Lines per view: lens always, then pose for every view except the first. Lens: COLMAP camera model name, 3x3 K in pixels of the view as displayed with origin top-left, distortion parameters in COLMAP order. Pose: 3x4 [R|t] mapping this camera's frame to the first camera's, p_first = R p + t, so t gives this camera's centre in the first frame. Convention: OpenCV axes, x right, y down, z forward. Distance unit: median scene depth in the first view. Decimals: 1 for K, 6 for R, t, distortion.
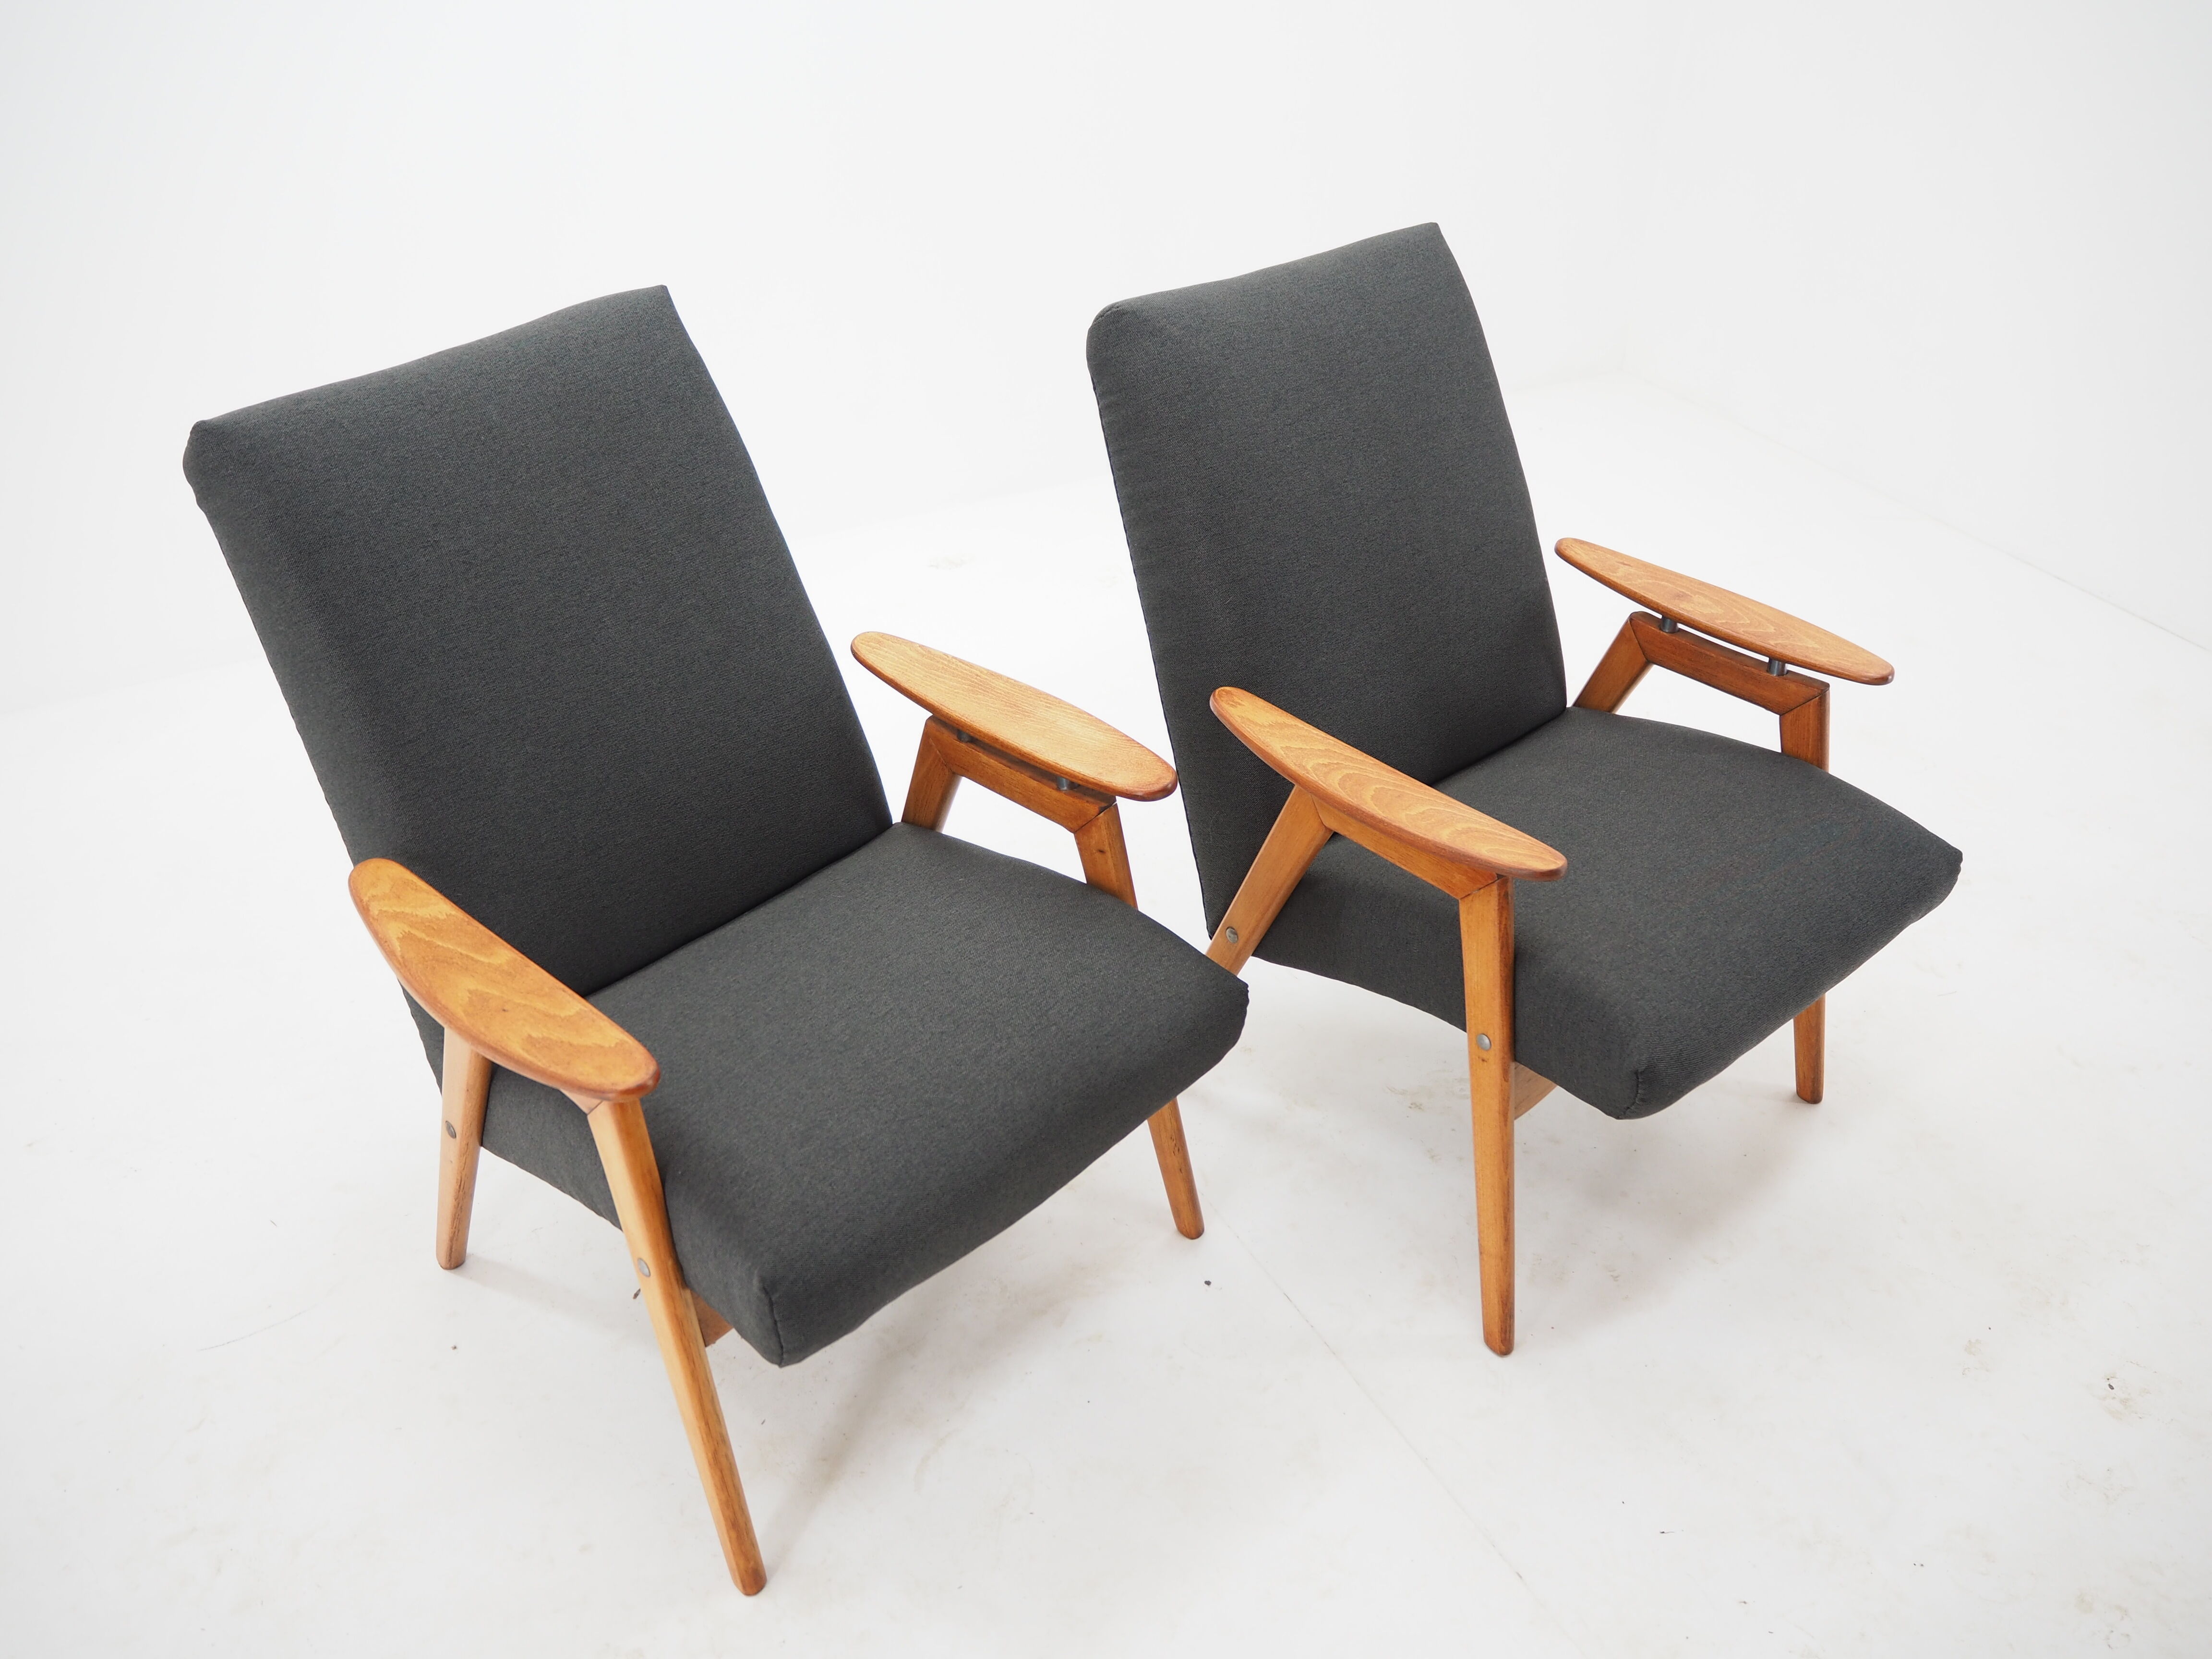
lens RADIAL K [[1860.2, 0, 1106.6], [0, 1860.2, 816.0], [0, 0, 1]] dist [-0.046433, 0.021491]
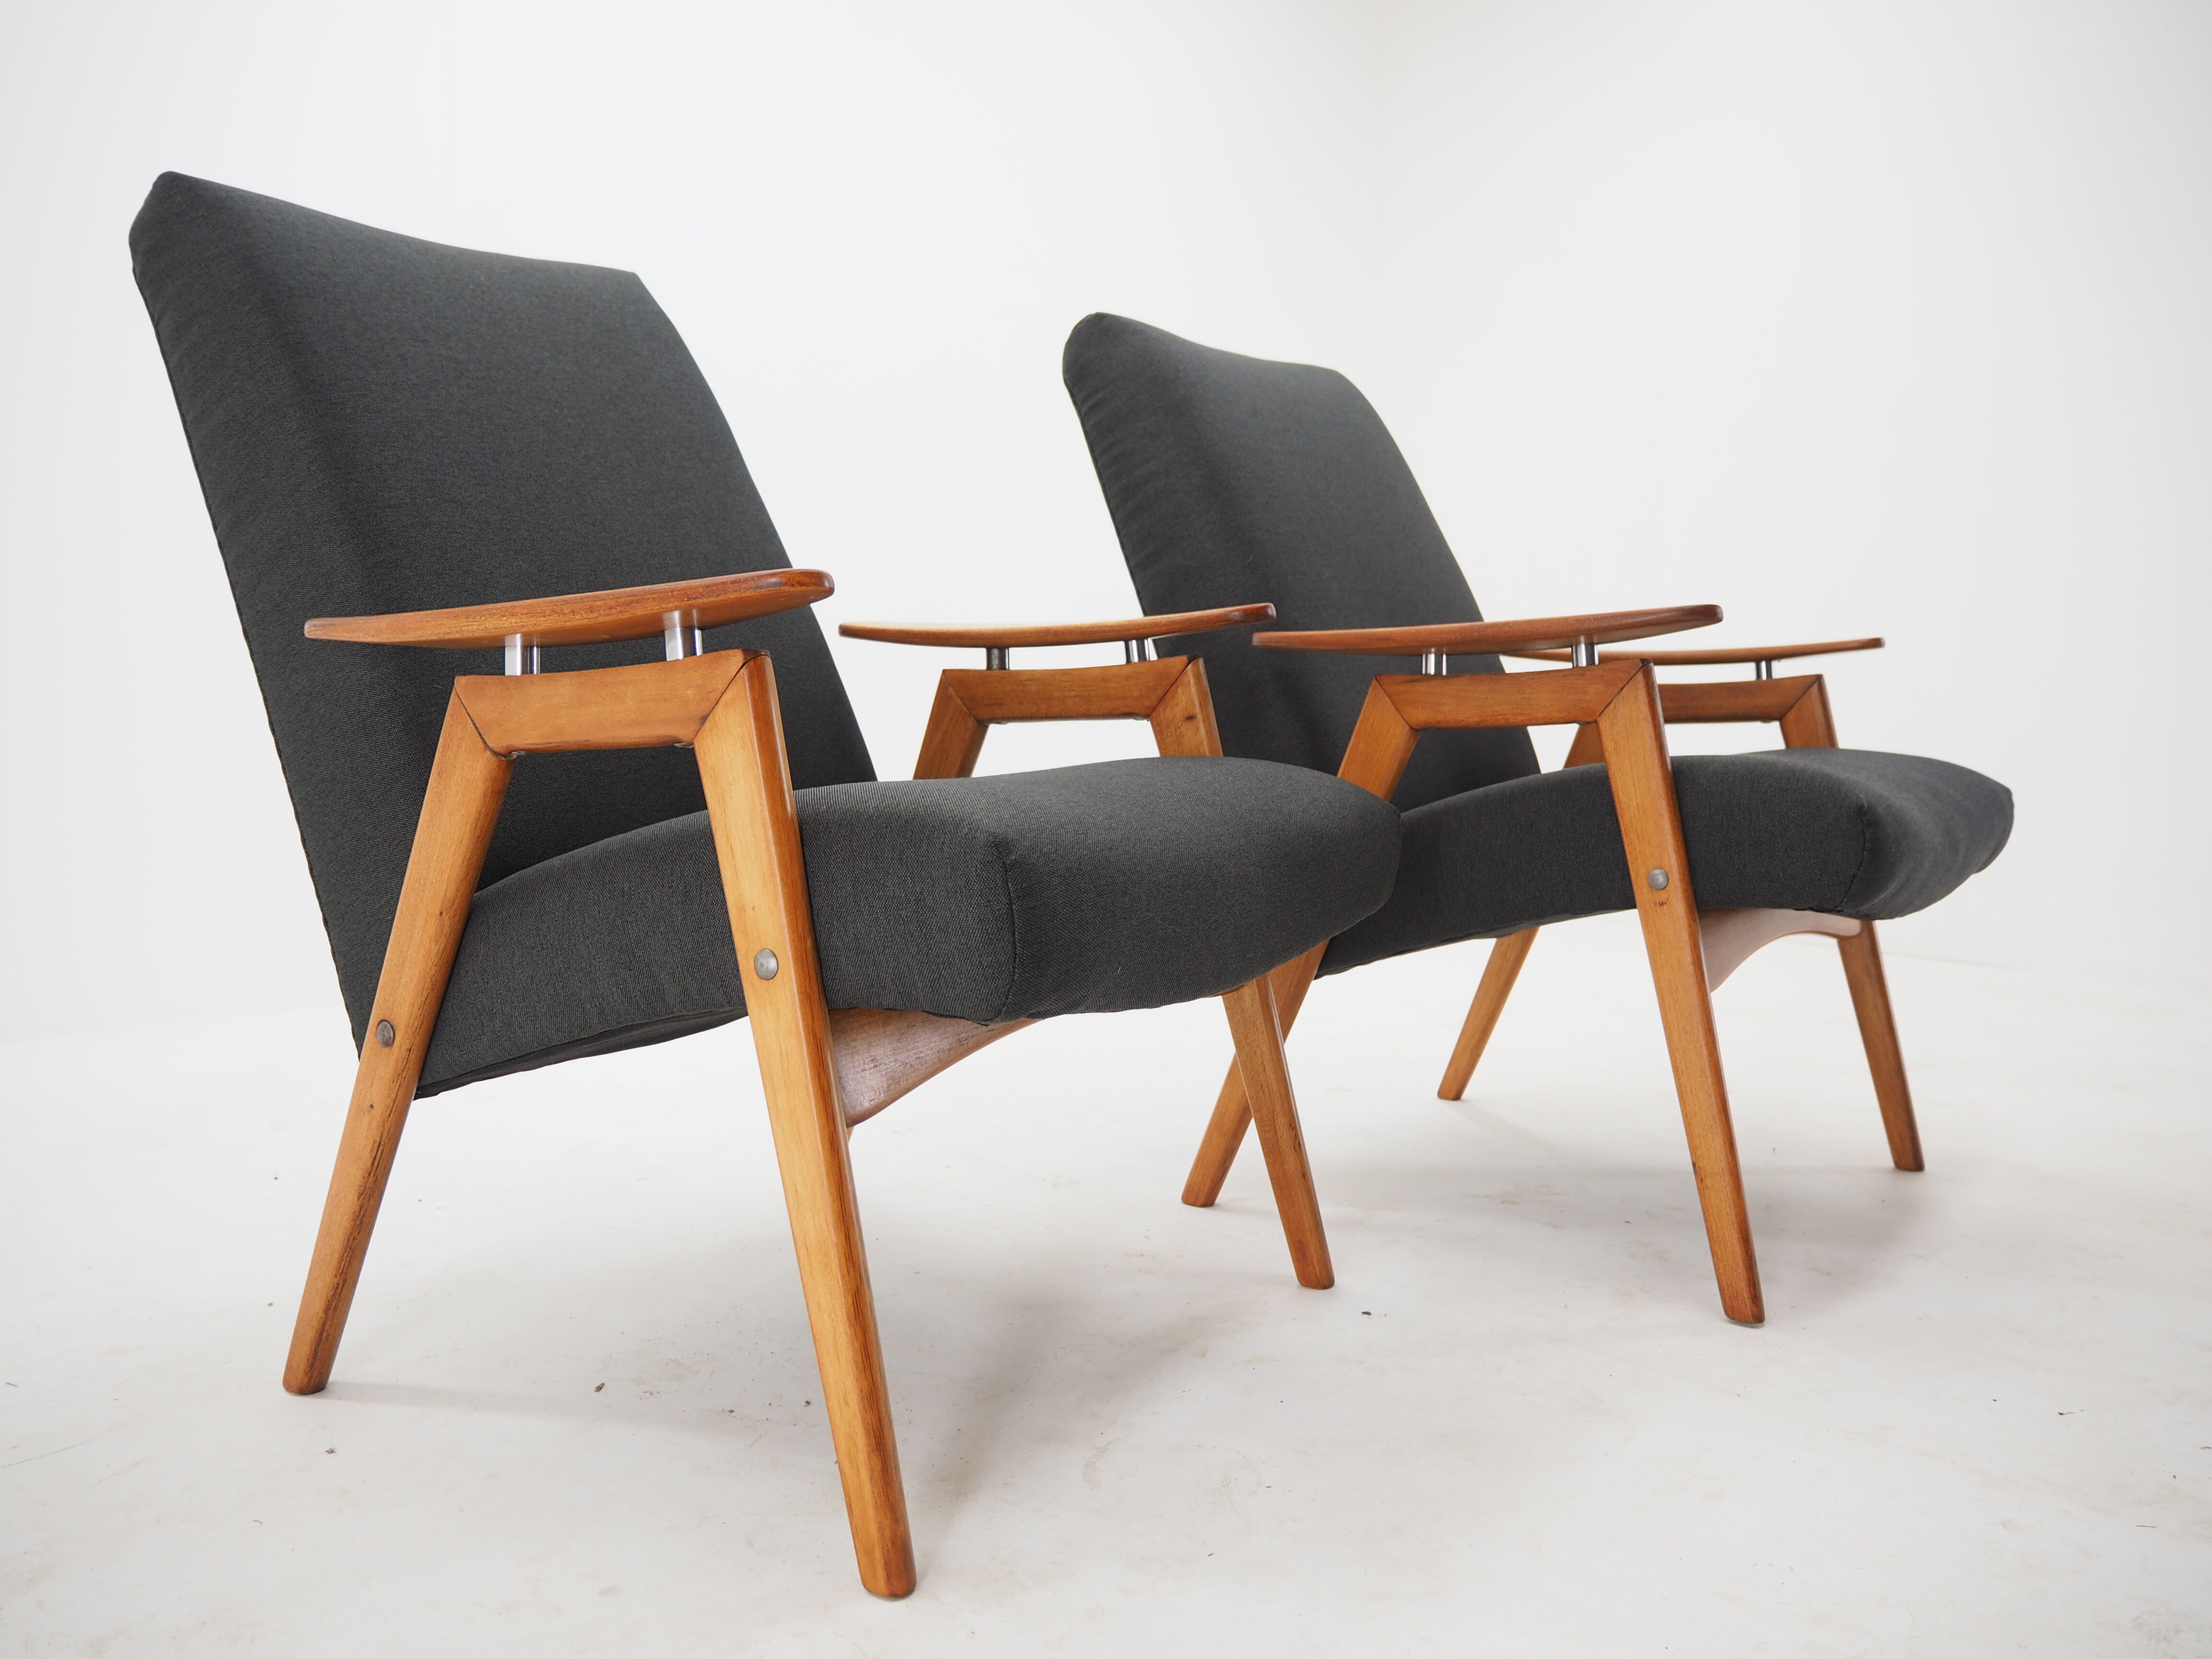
lens RADIAL K [[1860.2, 0, 1106.6], [0, 1860.2, 816.0], [0, 0, 1]] dist [-0.046433, 0.021491]
pose [[0.972250, -0.031581, 0.231805, -0.228514], [0.141687, 0.867943, -0.476024, 0.438091], [-0.186160, 0.495658, 0.848332, 0.280784]]
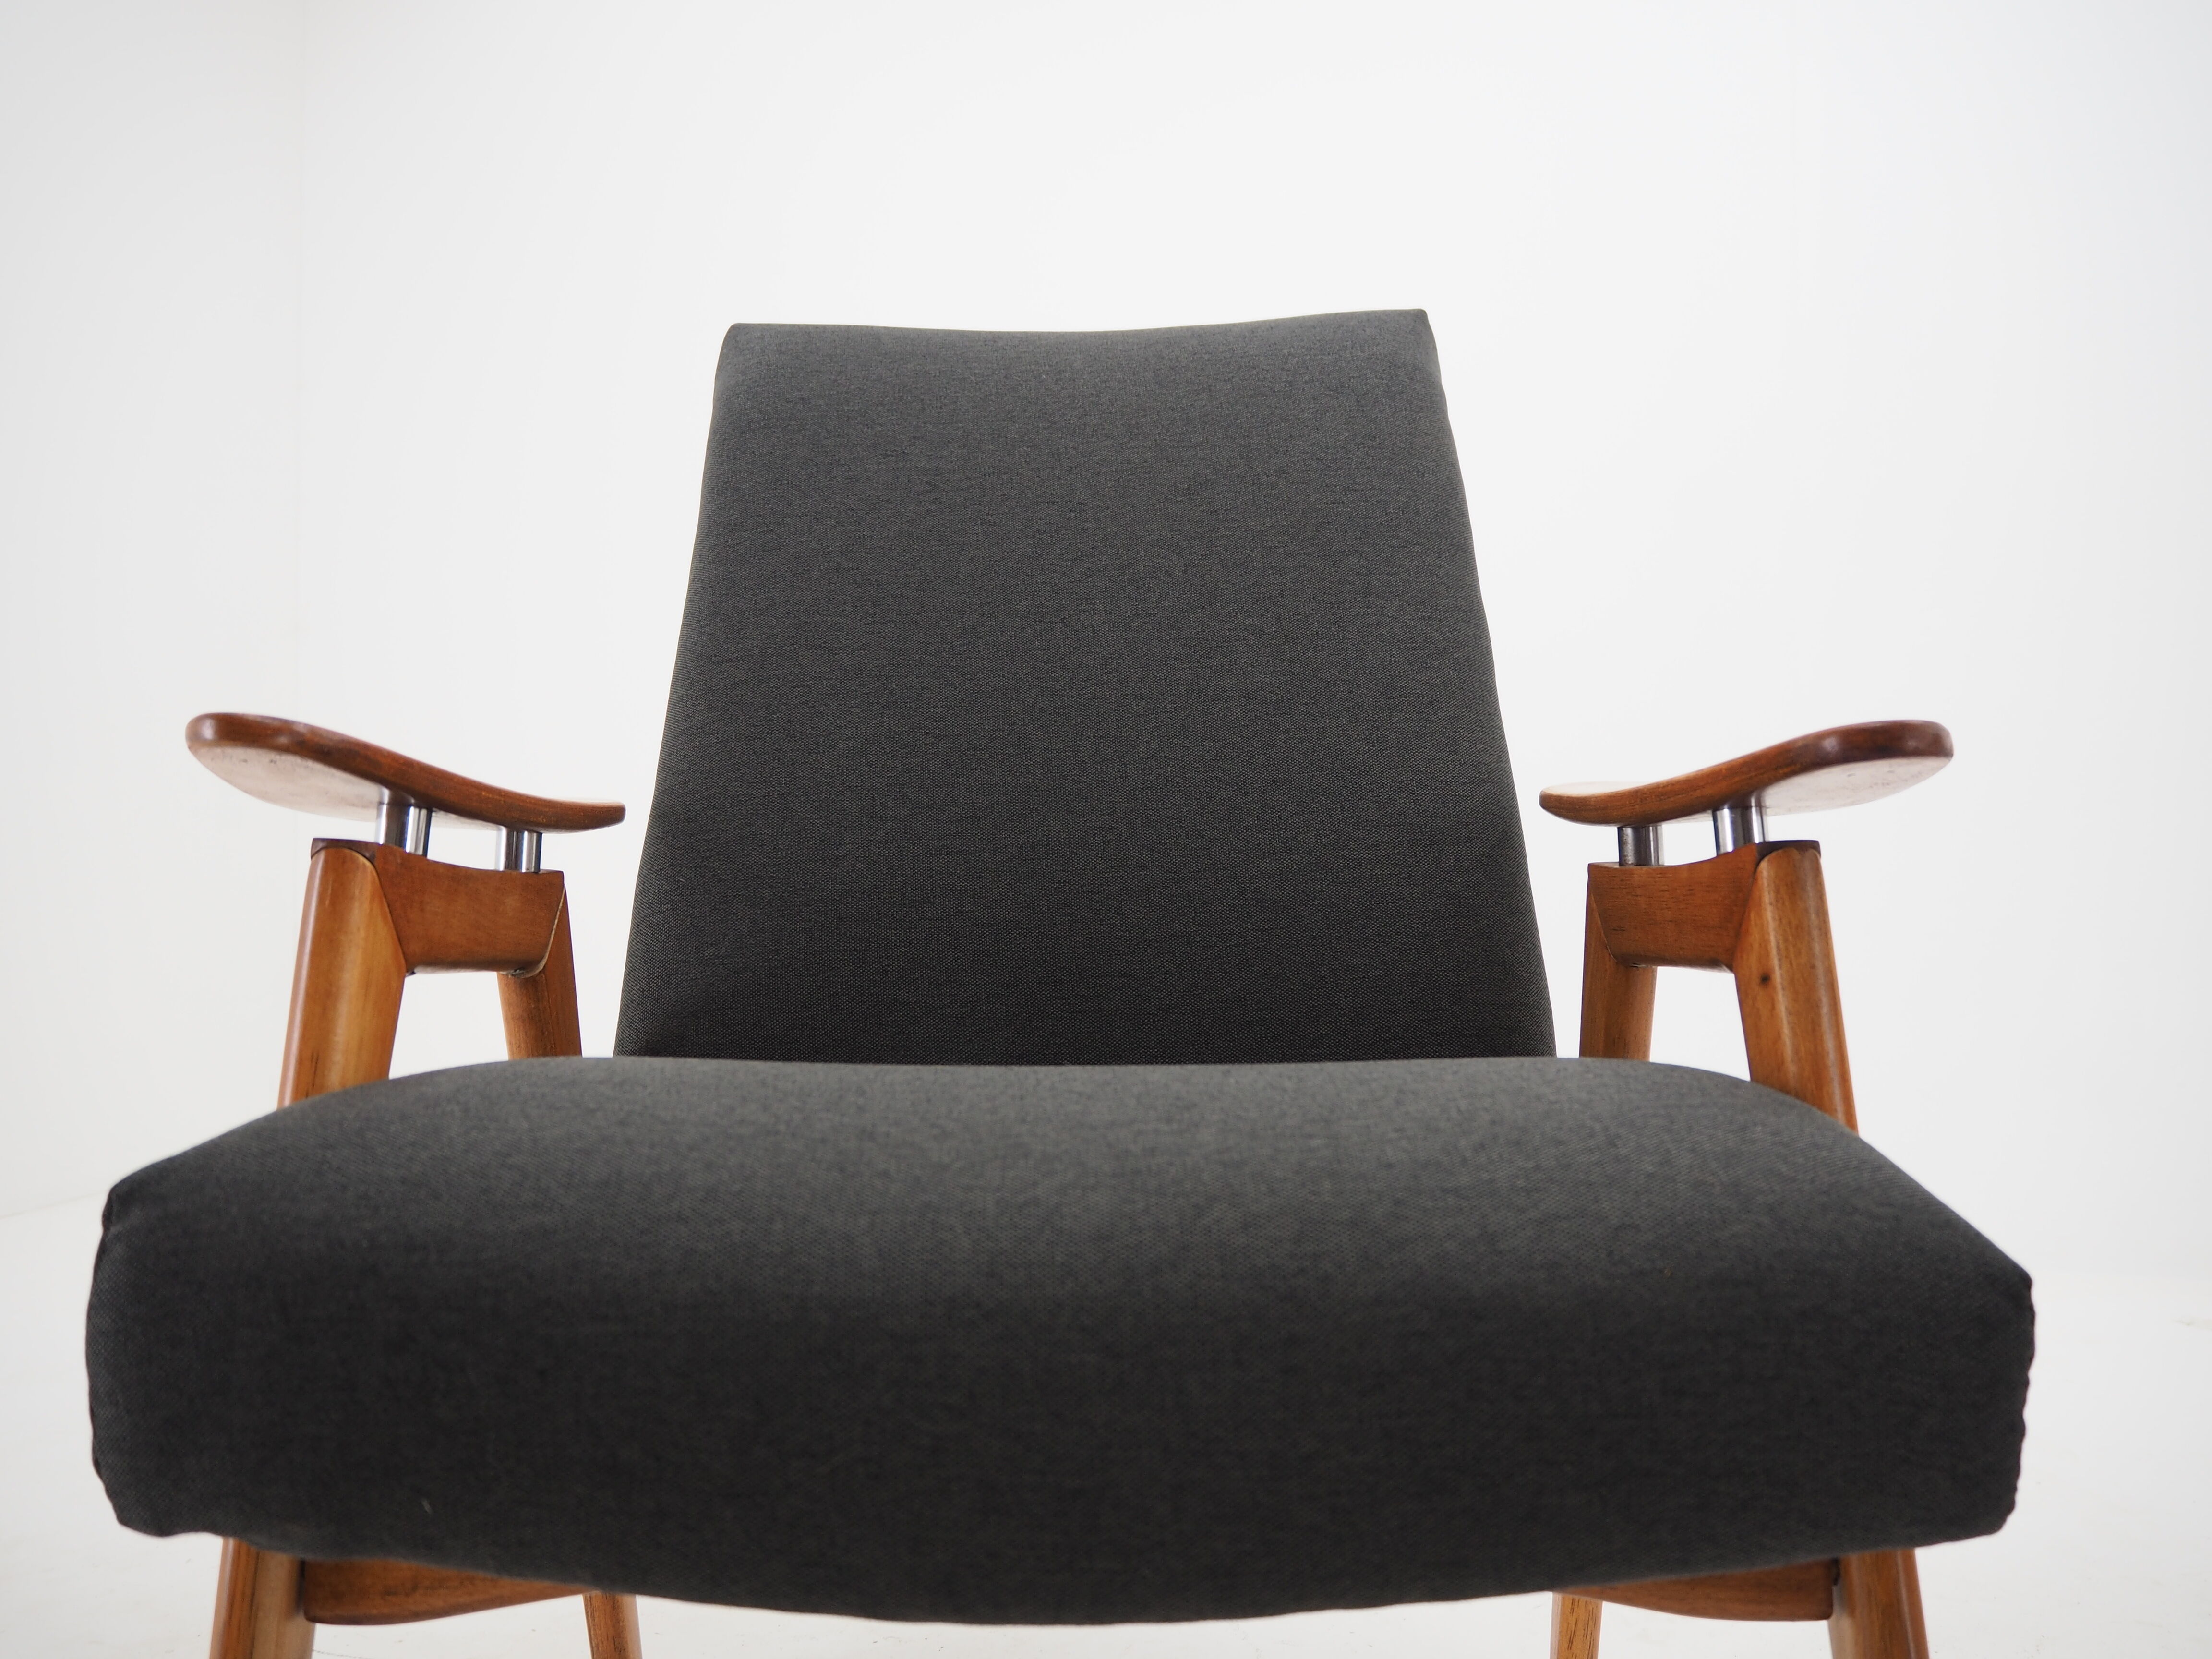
lens RADIAL K [[1860.2, 0, 1106.6], [0, 1860.2, 816.0], [0, 0, 1]] dist [-0.046433, 0.021491]
pose [[0.686427, -0.021560, -0.726879, 0.175704], [-0.401597, 0.822072, -0.403630, 0.192405], [0.606250, 0.568975, 0.555634, 0.642237]]
